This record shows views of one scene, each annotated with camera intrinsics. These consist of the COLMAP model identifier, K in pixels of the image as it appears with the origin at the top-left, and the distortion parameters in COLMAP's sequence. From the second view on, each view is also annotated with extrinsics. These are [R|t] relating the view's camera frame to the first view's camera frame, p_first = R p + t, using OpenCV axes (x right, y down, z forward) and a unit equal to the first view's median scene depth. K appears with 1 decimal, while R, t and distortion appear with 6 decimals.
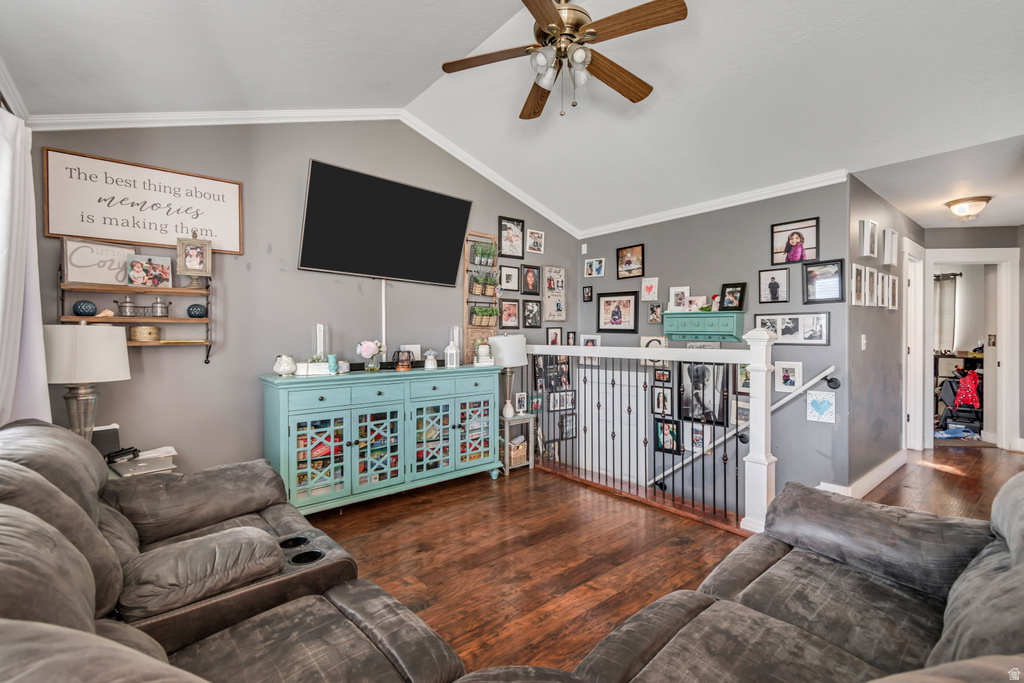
lens RADIAL K [[461.9, 0, 509.3], [0, 461.9, 343.4], [0, 0, 1]] dist [0.005116, -0.002251]
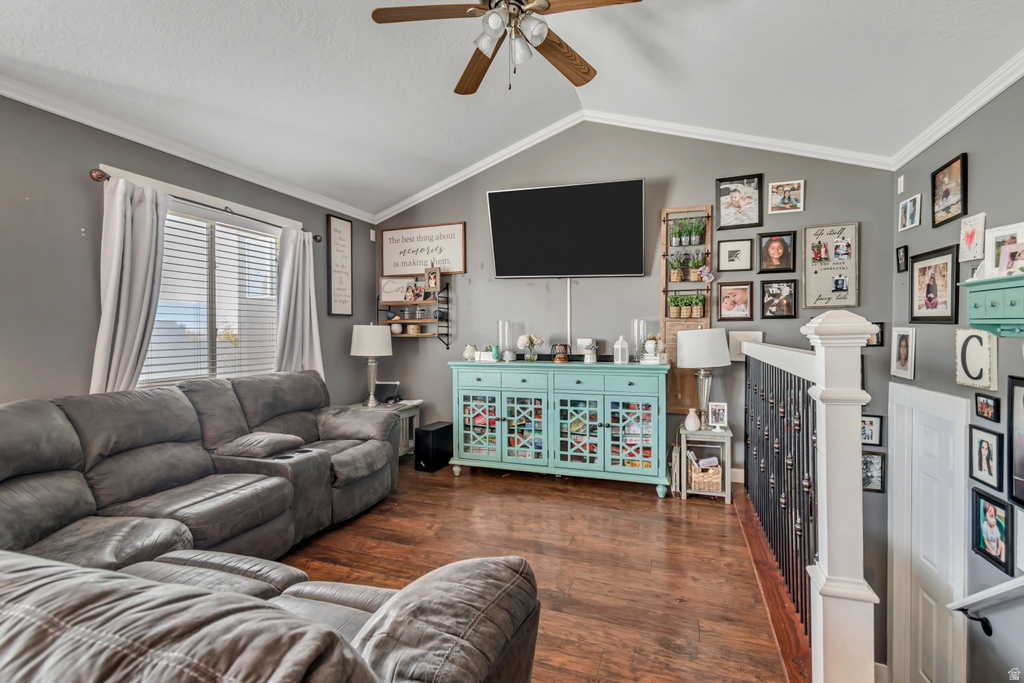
lens RADIAL K [[461.9, 0, 516.5], [0, 461.9, 344.0], [0, 0, 1]] dist [0.005116, -0.002251]
pose [[0.502737, 0.022331, -0.864151, 0.574046], [-0.010289, 0.999750, 0.019849, -0.004252], [0.864378, -0.001087, 0.502842, 0.341872]]
